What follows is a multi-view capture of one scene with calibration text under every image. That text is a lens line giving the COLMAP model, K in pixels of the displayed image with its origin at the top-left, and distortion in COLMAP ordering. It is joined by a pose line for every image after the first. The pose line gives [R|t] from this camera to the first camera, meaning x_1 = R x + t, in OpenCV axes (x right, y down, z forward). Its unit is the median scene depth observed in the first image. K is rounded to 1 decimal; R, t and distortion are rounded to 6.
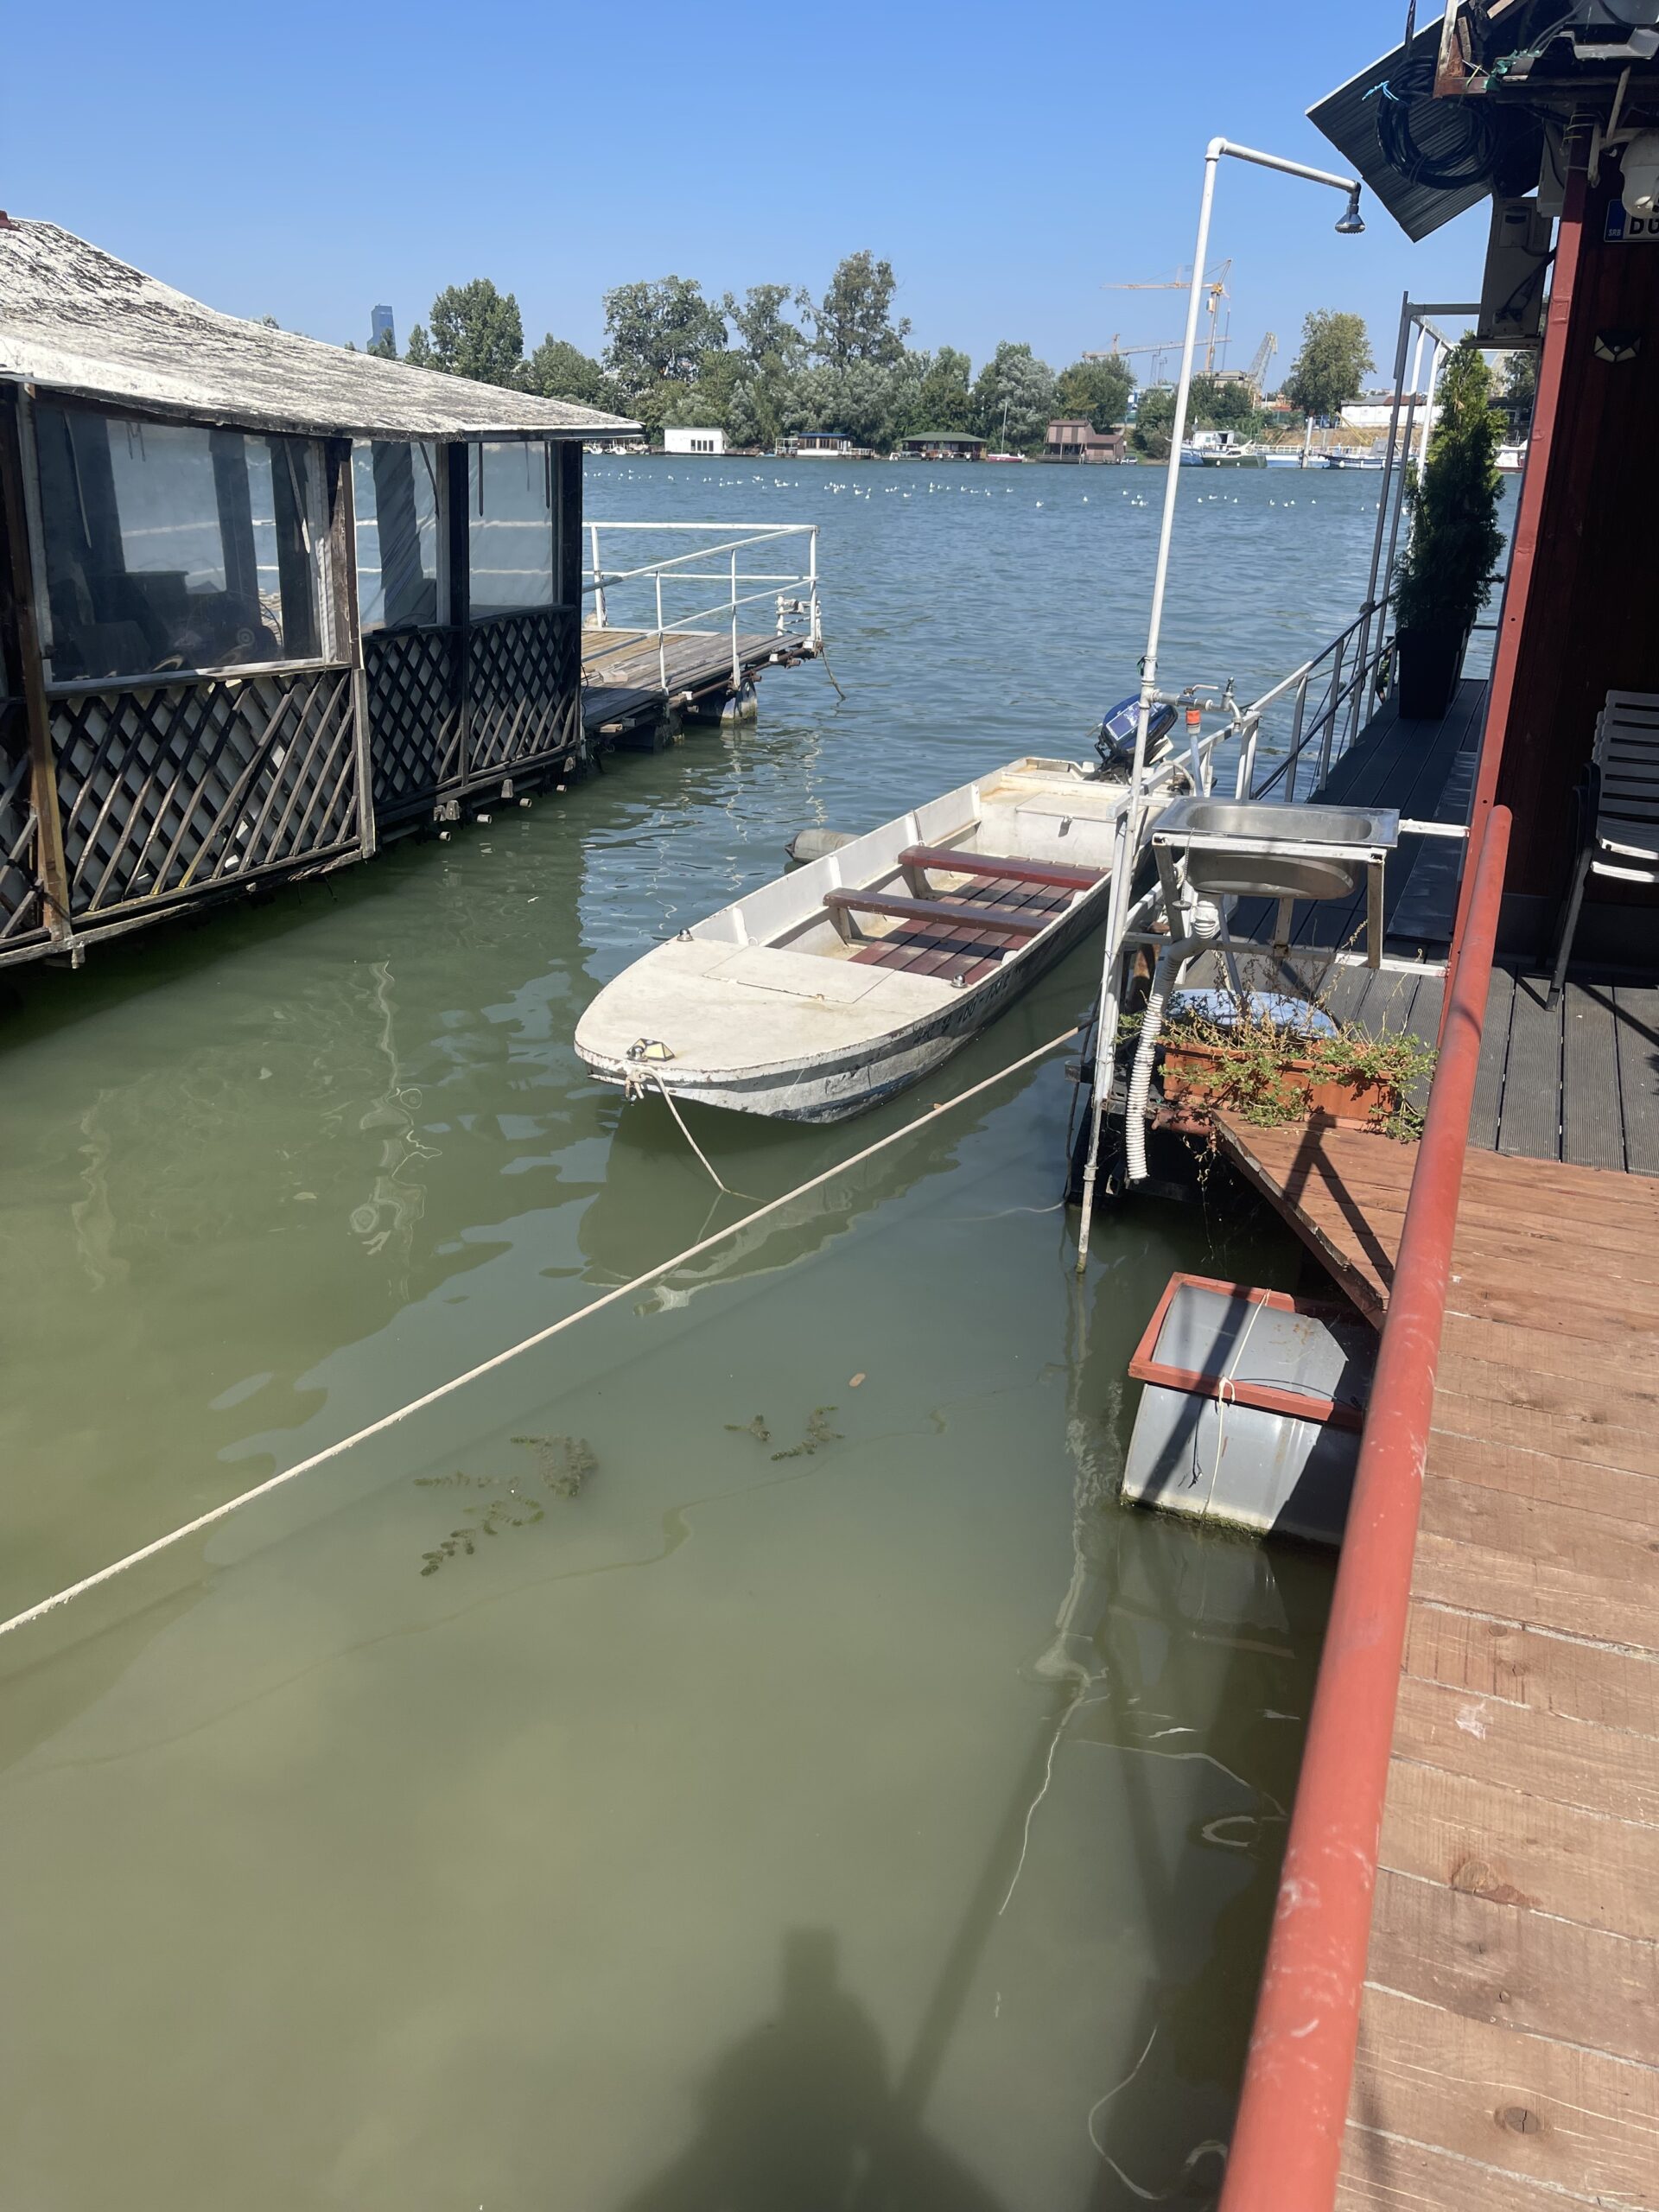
lens RADIAL K [[1658.3, 0, 861.6], [0, 1658.3, 1155.9], [0, 0, 1]] dist [0.062982, -0.091495]
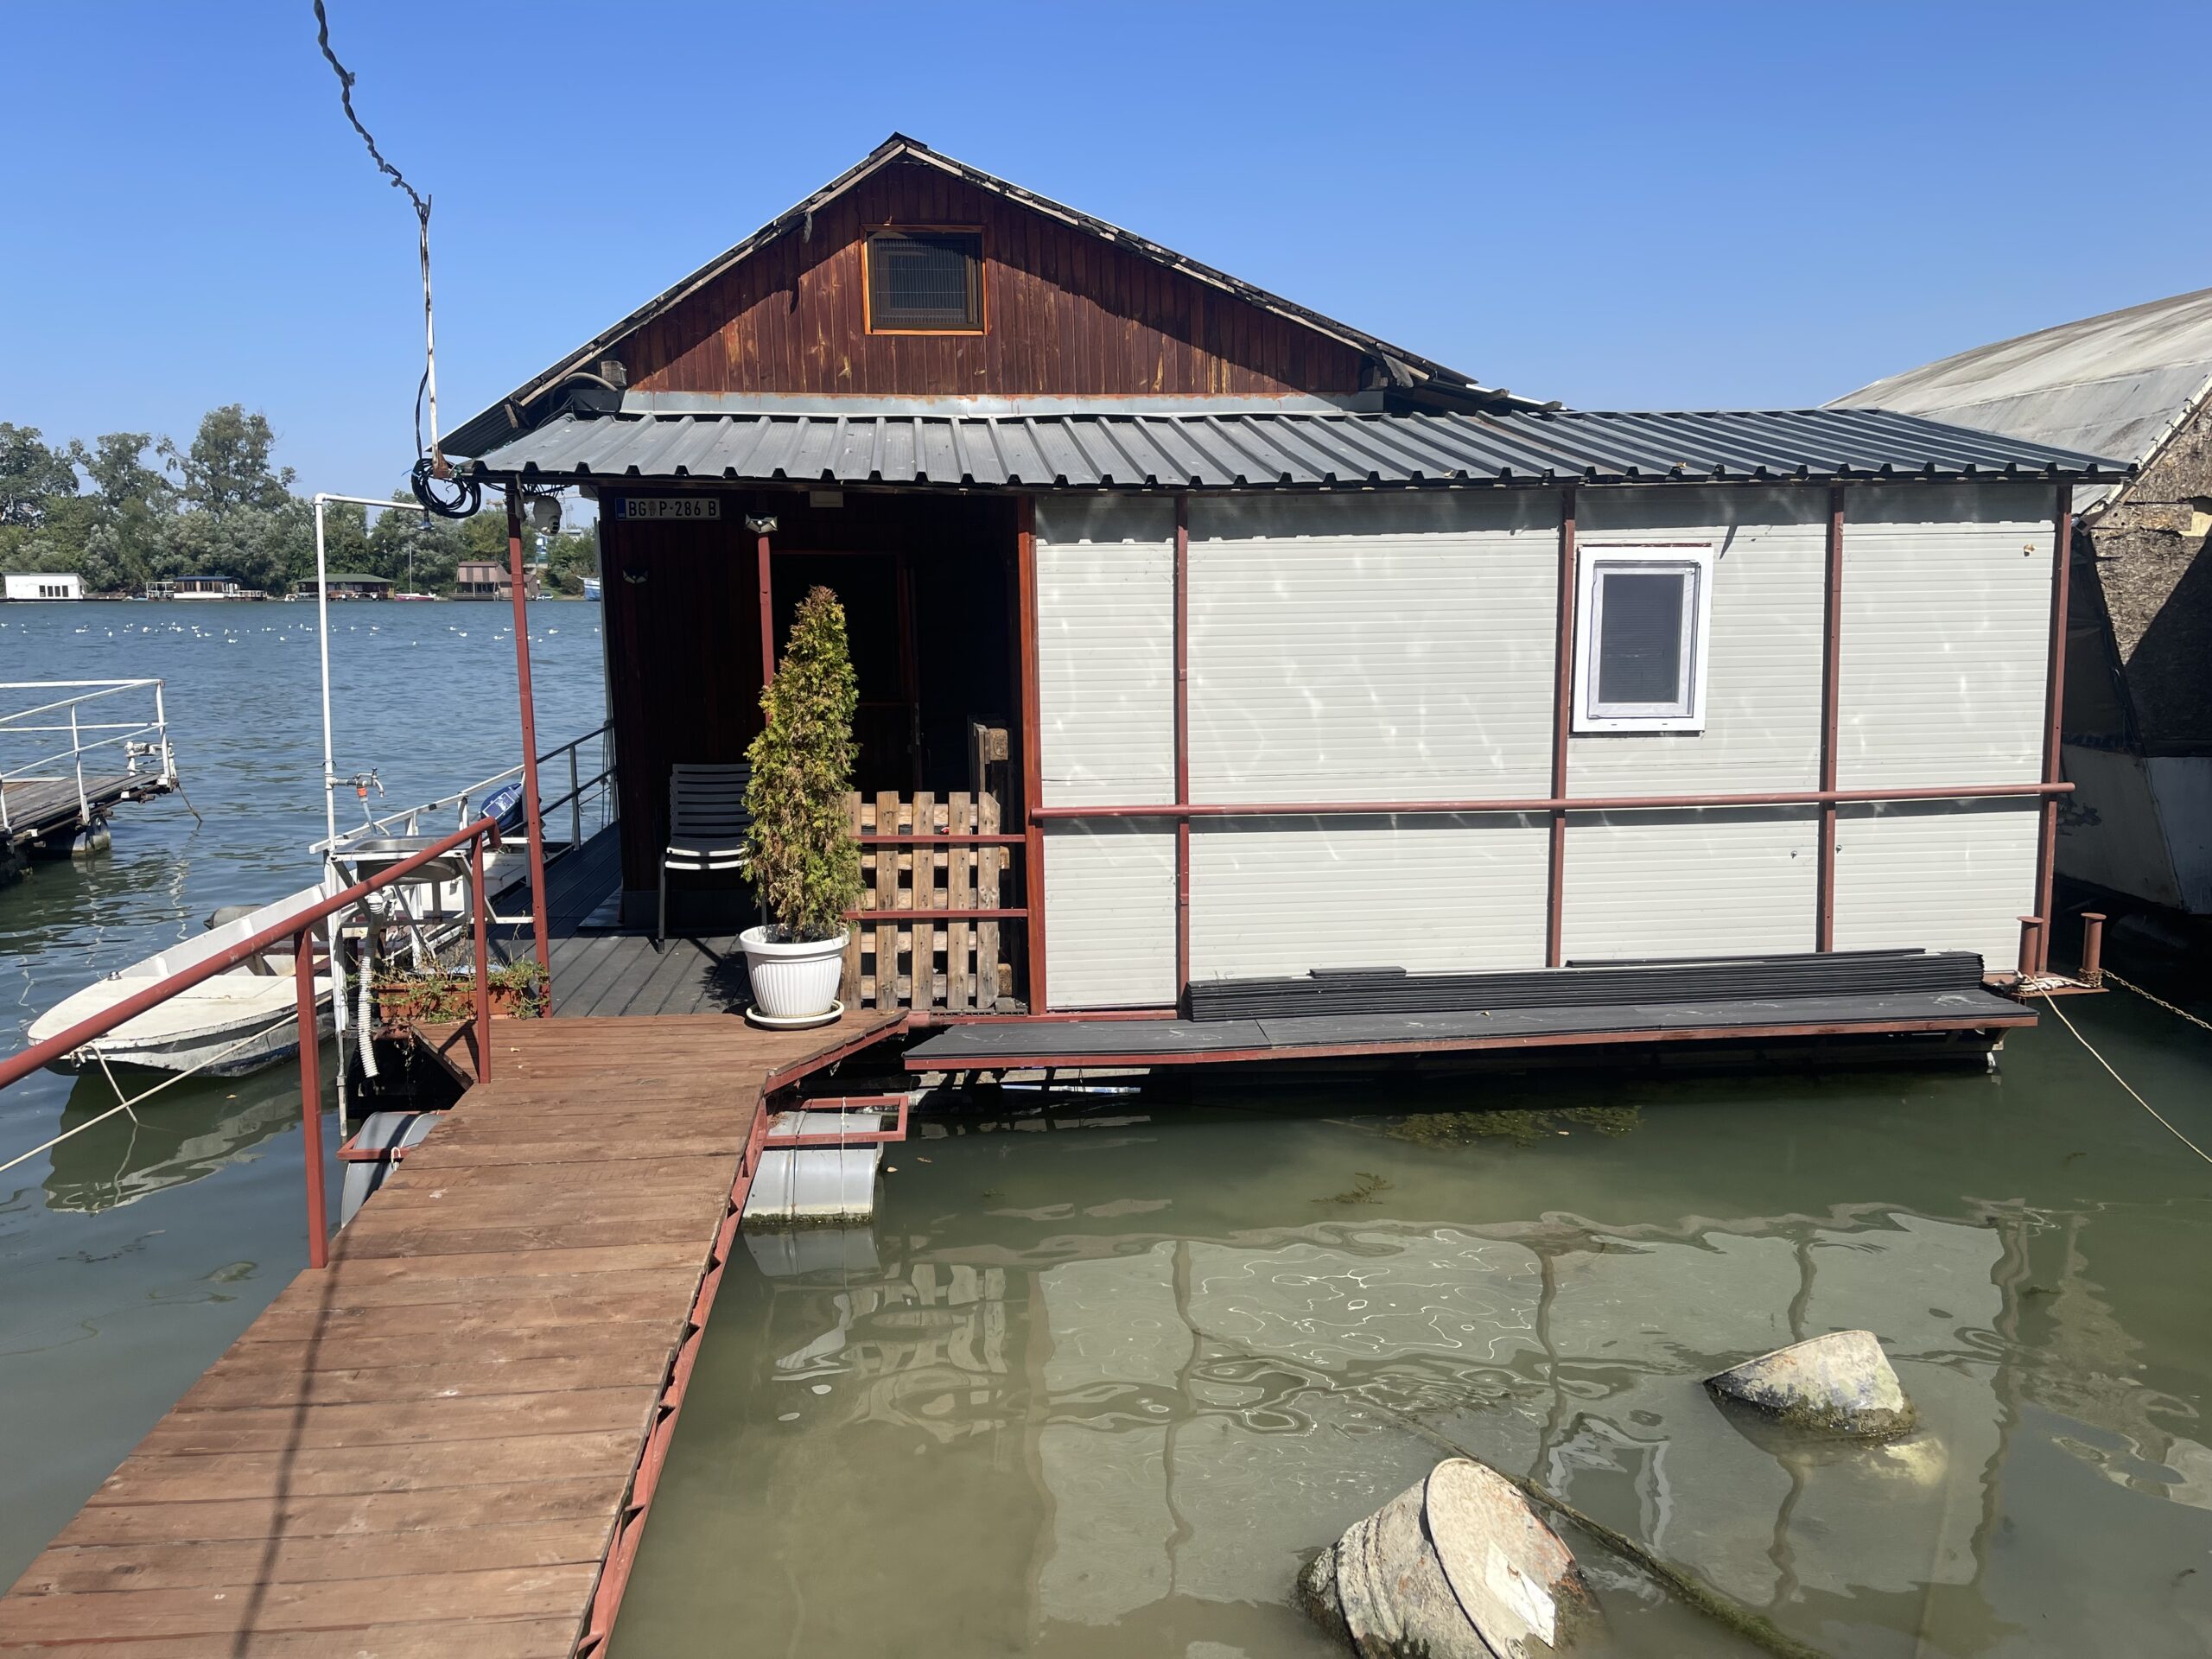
lens RADIAL K [[1658.3, 0, 1121.5], [0, 1658.3, 843.1], [0, 0, 1]] dist [0.062982, -0.091495]
pose [[0.888976, -0.090390, 0.448944, 0.036089], [0.196789, 0.960601, -0.196265, 0.085360], [-0.413515, 0.262822, 0.871739, -0.246950]]
